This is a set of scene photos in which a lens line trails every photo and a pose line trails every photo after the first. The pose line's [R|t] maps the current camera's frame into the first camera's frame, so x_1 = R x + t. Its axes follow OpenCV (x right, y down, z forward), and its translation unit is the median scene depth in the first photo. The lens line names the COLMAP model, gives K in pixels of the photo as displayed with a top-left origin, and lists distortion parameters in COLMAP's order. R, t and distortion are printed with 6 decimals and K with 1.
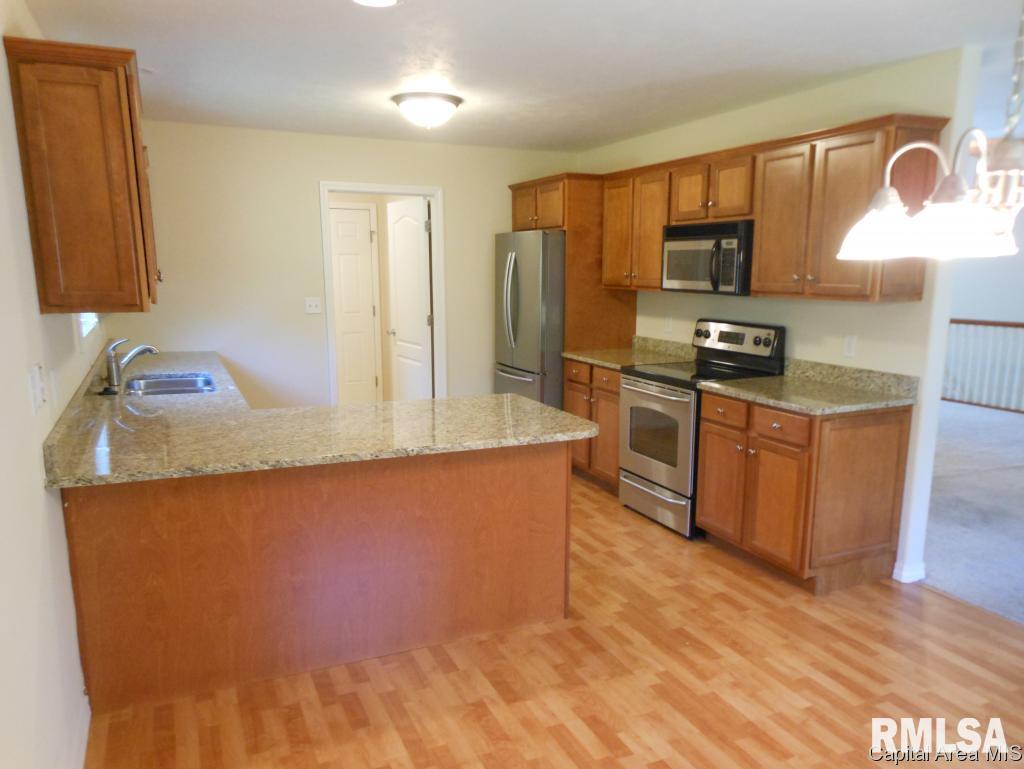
lens RADIAL K [[745.0, 0, 515.2], [0, 745.0, 385.2], [0, 0, 1]] dist [0.019816, 0.000575]
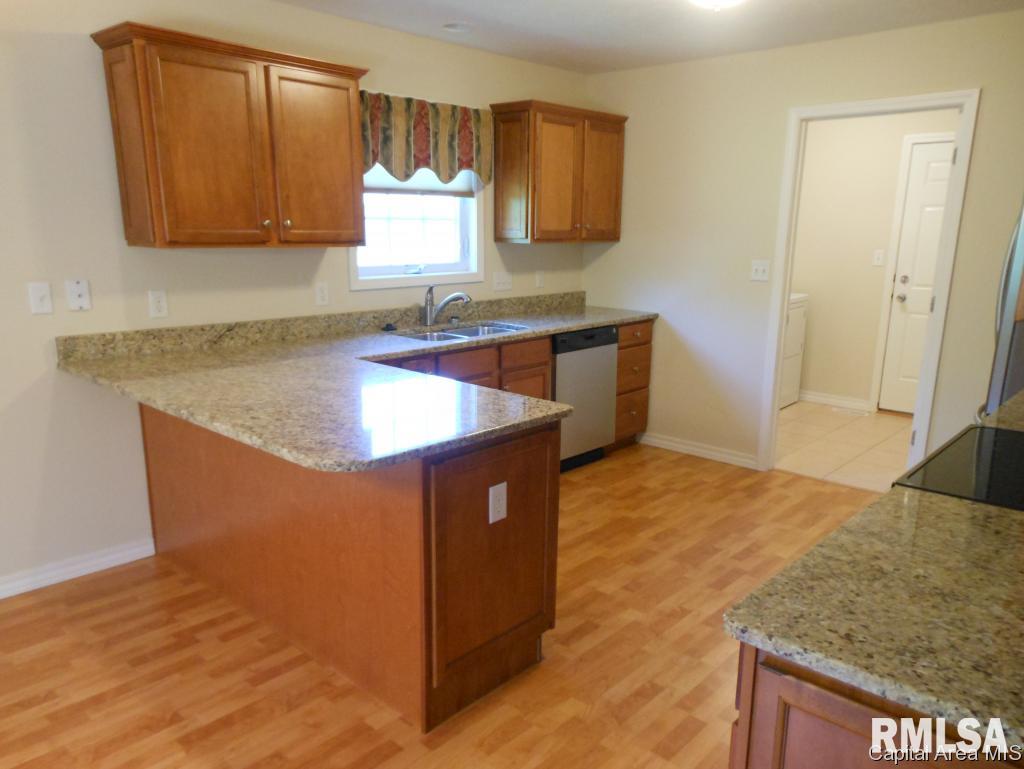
lens RADIAL K [[745.0, 0, 515.8], [0, 745.0, 386.7], [0, 0, 1]] dist [0.019816, 0.000575]
pose [[0.410601, 0.183808, -0.893097, 0.772040], [-0.140505, 0.980527, 0.137205, -0.120020], [0.900925, 0.069148, 0.428431, 0.897025]]
